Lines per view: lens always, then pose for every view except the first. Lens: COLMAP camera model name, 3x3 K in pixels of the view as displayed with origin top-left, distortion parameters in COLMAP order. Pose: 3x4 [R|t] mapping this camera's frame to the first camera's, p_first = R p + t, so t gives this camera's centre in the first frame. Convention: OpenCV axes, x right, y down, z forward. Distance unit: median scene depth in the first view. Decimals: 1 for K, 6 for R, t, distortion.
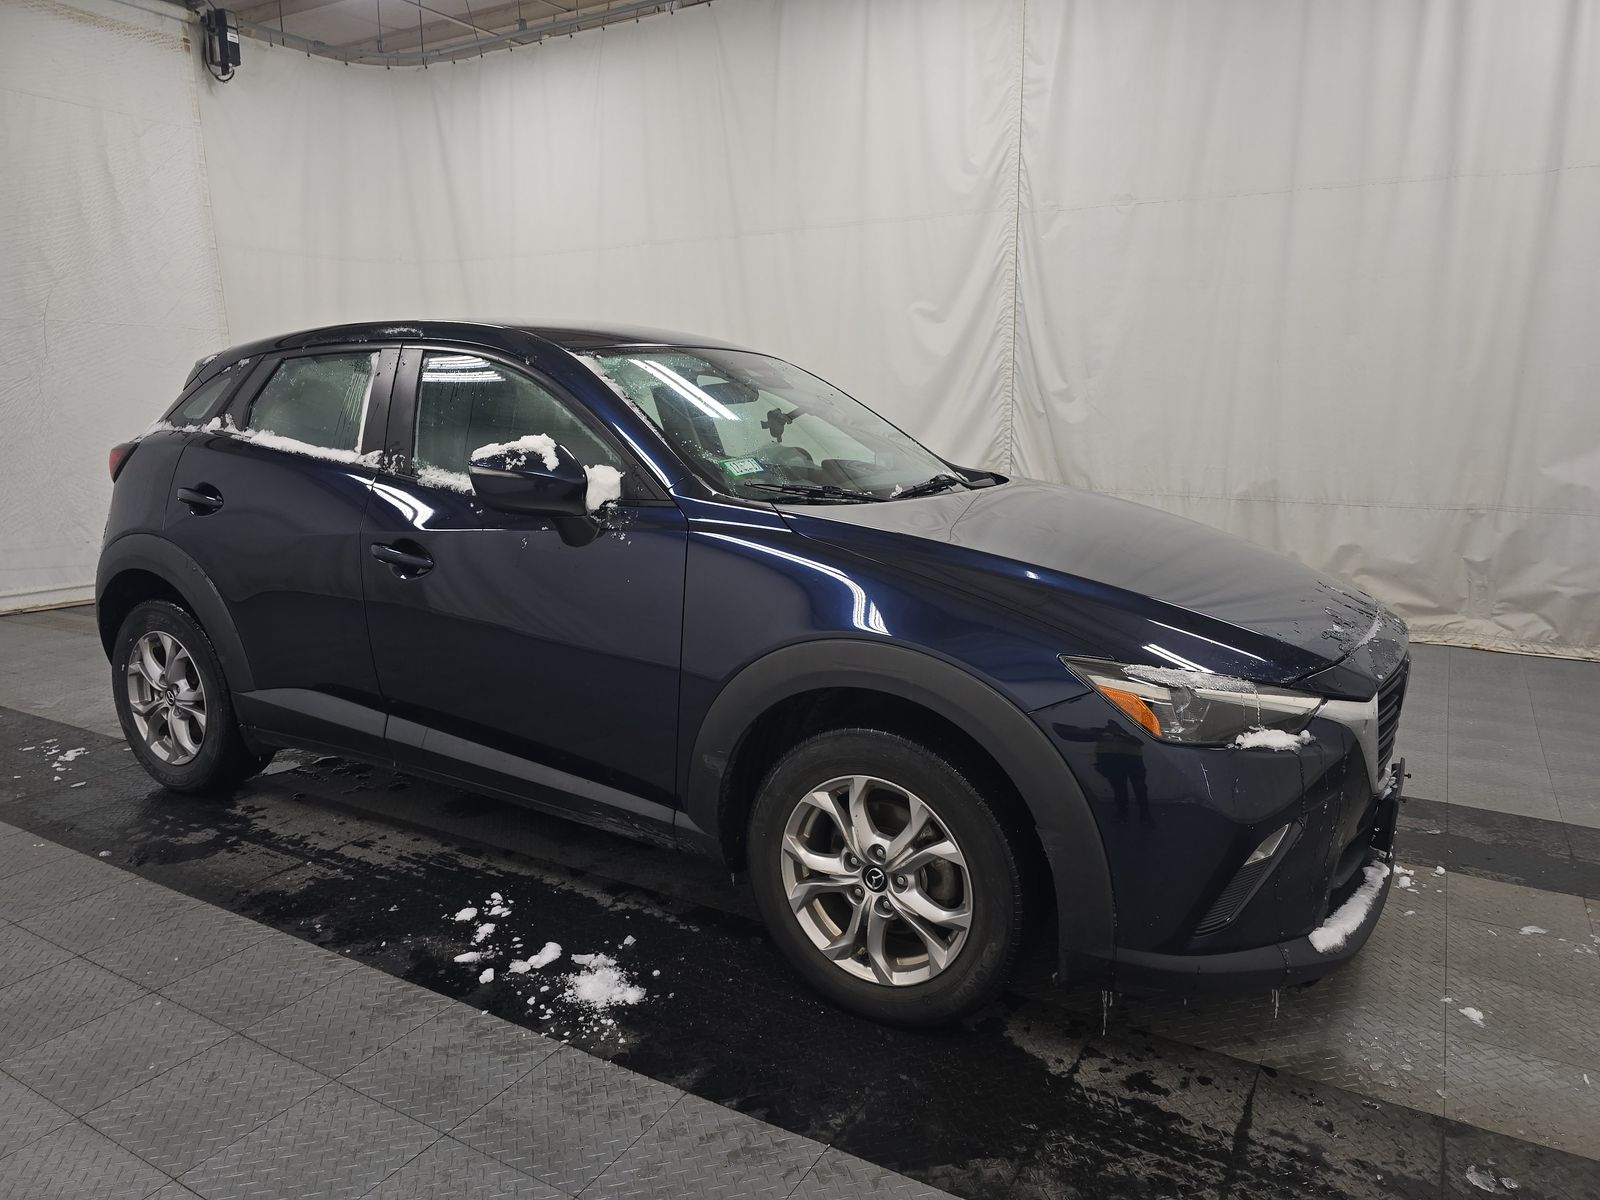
lens RADIAL K [[1071.7, 0, 806.6], [0, 1071.7, 595.3], [0, 0, 1]] dist [0.049429, -0.039569]
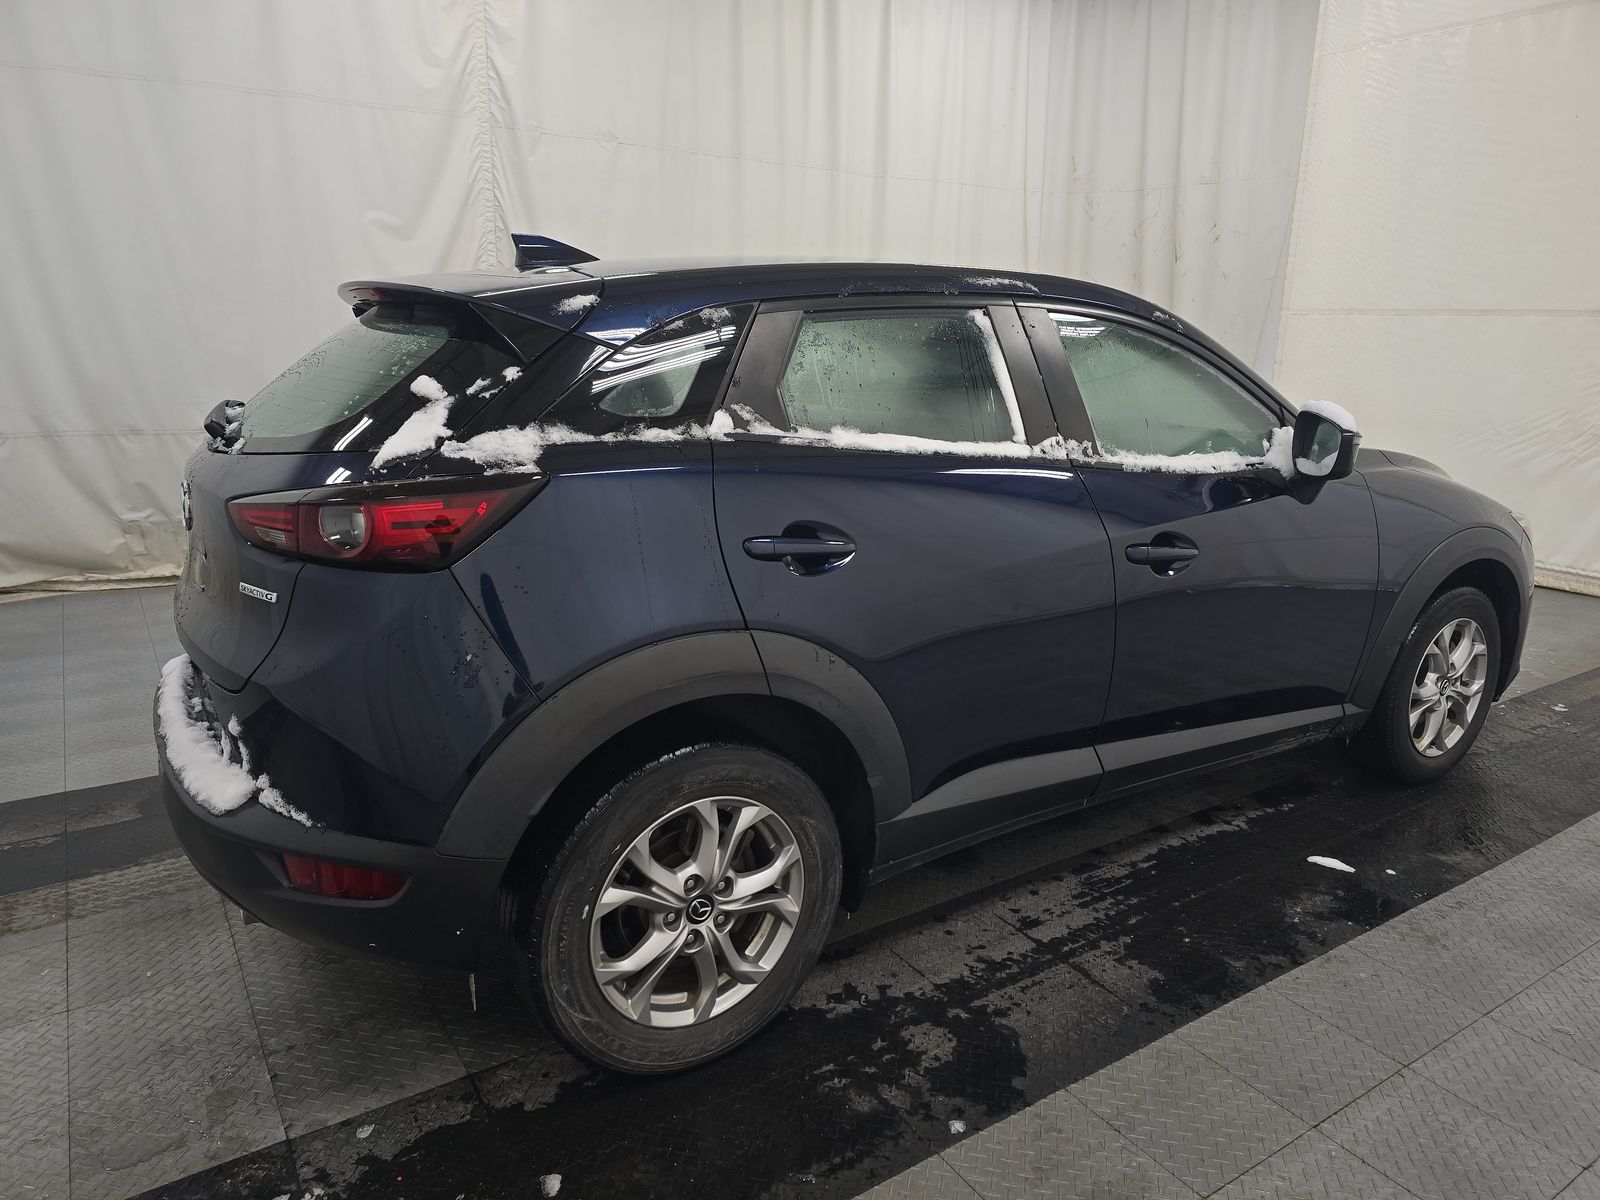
lens RADIAL K [[1071.7, 0, 800.2], [0, 1071.7, 597.5], [0, 0, 1]] dist [0.049429, -0.039569]
pose [[0.441786, -0.215564, 0.870837, -1.166017], [0.146607, 0.975001, 0.166973, -0.174096], [-0.885060, 0.053905, 0.462345, 0.781590]]
